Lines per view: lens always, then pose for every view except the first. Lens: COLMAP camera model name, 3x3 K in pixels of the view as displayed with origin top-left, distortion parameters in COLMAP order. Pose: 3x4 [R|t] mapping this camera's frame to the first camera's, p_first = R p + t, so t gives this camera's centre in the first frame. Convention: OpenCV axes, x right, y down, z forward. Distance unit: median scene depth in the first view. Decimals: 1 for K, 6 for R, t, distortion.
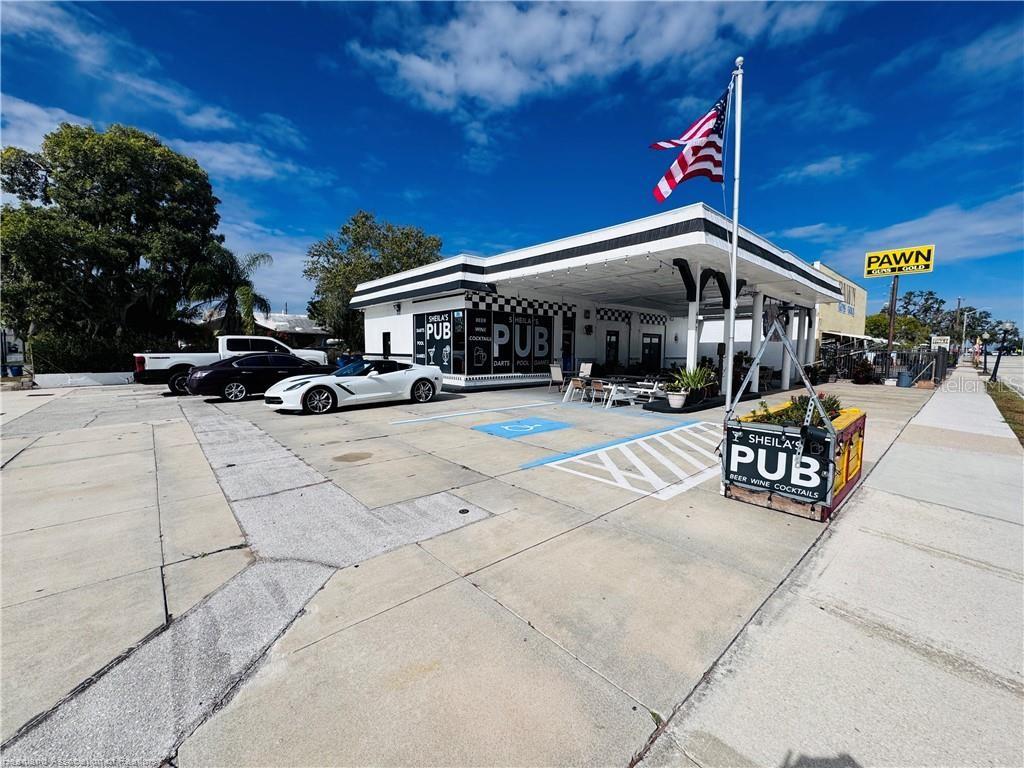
lens RADIAL K [[407.9, 0, 514.7], [0, 407.9, 386.9], [0, 0, 1]] dist [0.001798, -0.001322]
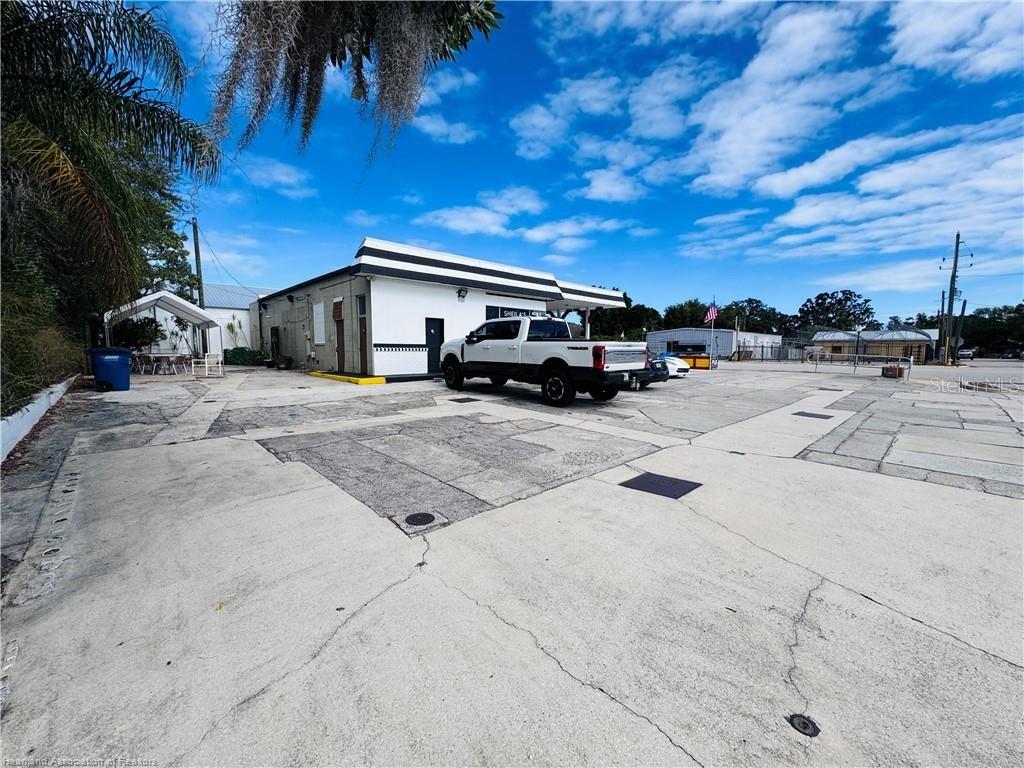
lens RADIAL K [[407.9, 0, 509.5], [0, 407.9, 385.2], [0, 0, 1]] dist [0.001798, -0.001322]
pose [[-0.010861, -0.088852, 0.995986, -1.309248], [0.083175, 0.992512, 0.089449, -0.070286], [-0.996476, 0.083812, -0.003390, 0.997448]]
